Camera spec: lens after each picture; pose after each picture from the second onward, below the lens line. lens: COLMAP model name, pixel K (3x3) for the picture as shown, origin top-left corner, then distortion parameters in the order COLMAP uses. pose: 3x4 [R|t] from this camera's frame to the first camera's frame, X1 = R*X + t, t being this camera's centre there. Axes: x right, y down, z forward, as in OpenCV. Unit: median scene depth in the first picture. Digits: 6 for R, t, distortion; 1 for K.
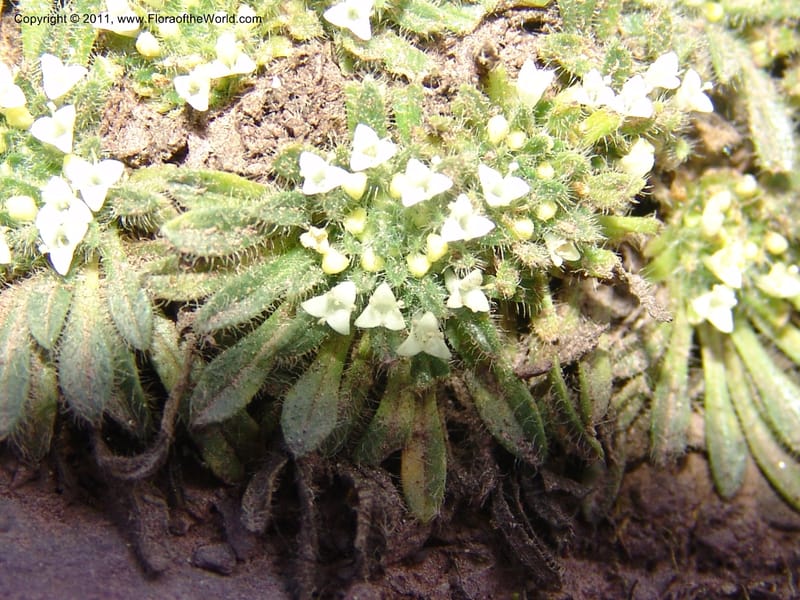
lens RADIAL K [[2004.8, 0, 400.0], [0, 2004.8, 300.0], [0, 0, 1]] dist [-0.157335, -0.143927]
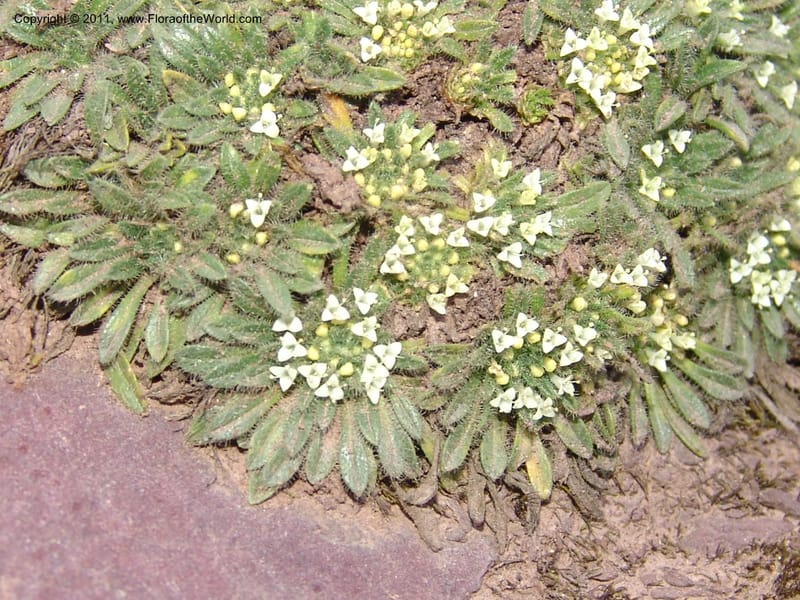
lens RADIAL K [[2004.8, 0, 400.0], [0, 2004.8, 300.0], [0, 0, 1]] dist [-0.157335, -0.143927]
pose [[0.946152, -0.105368, 0.306096, -0.716490], [0.039834, 0.976255, 0.212931, -0.512573], [-0.321264, -0.189272, 0.927882, -0.760600]]
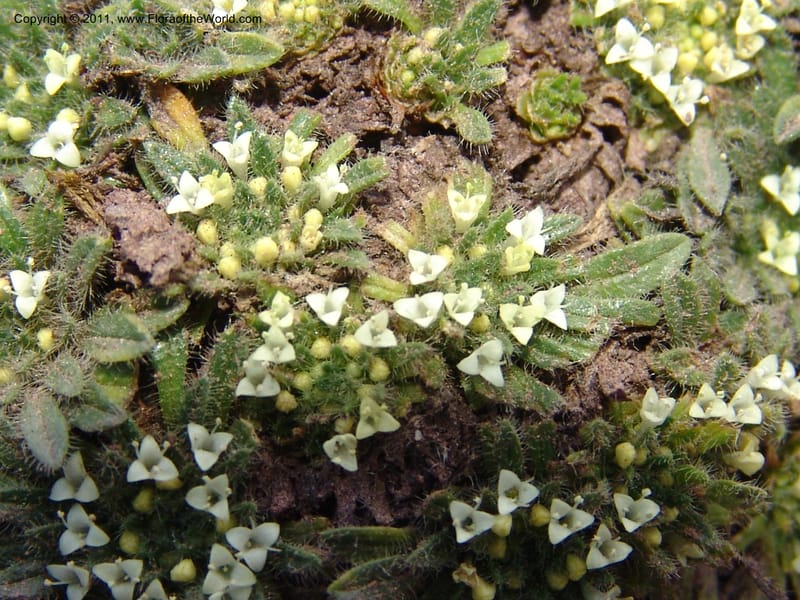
lens RADIAL K [[2004.8, 0, 400.0], [0, 2004.8, 300.0], [0, 0, 1]] dist [-0.157335, -0.143927]
pose [[0.991299, -0.093315, 0.092836, -0.161057], [0.086261, 0.993269, 0.077308, -0.259013], [-0.099425, -0.068627, 0.992676, -0.036301]]
